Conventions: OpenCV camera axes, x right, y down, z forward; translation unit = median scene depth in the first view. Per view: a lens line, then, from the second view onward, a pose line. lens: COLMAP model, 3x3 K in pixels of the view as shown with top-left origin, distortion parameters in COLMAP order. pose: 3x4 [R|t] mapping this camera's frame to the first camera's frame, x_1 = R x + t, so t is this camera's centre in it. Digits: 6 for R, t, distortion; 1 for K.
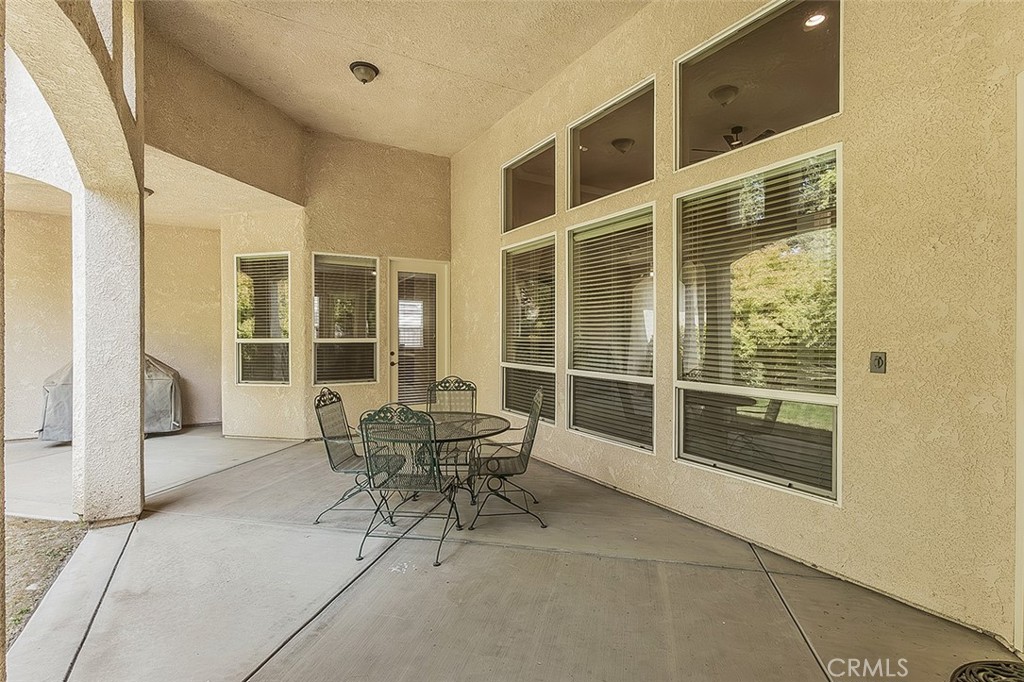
lens RADIAL K [[444.4, 0, 512.0], [0, 444.4, 341.0], [0, 0, 1]] dist [-0.015232, -0.000033]
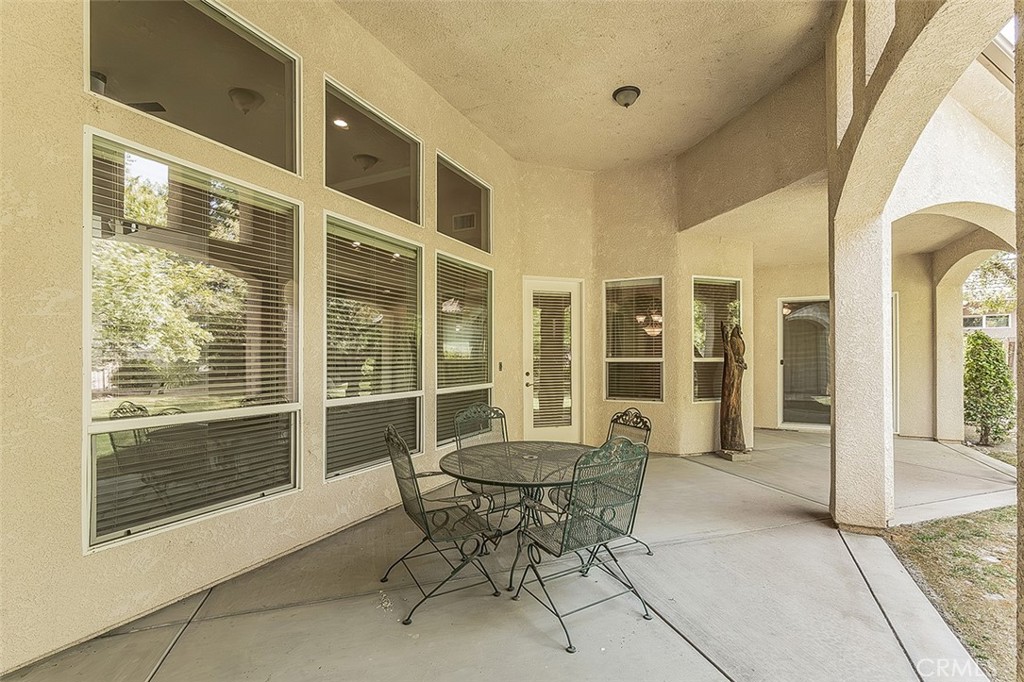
lens RADIAL K [[483.3, 0, 512.0], [0, 483.3, 341.0], [0, 0, 1]] dist [0.001046, 0.000055]
pose [[-0.514661, 0.024906, 0.857032, -0.782349], [0.007861, 0.999673, -0.024331, -0.013392], [-0.857358, -0.005785, -0.514689, 1.235180]]
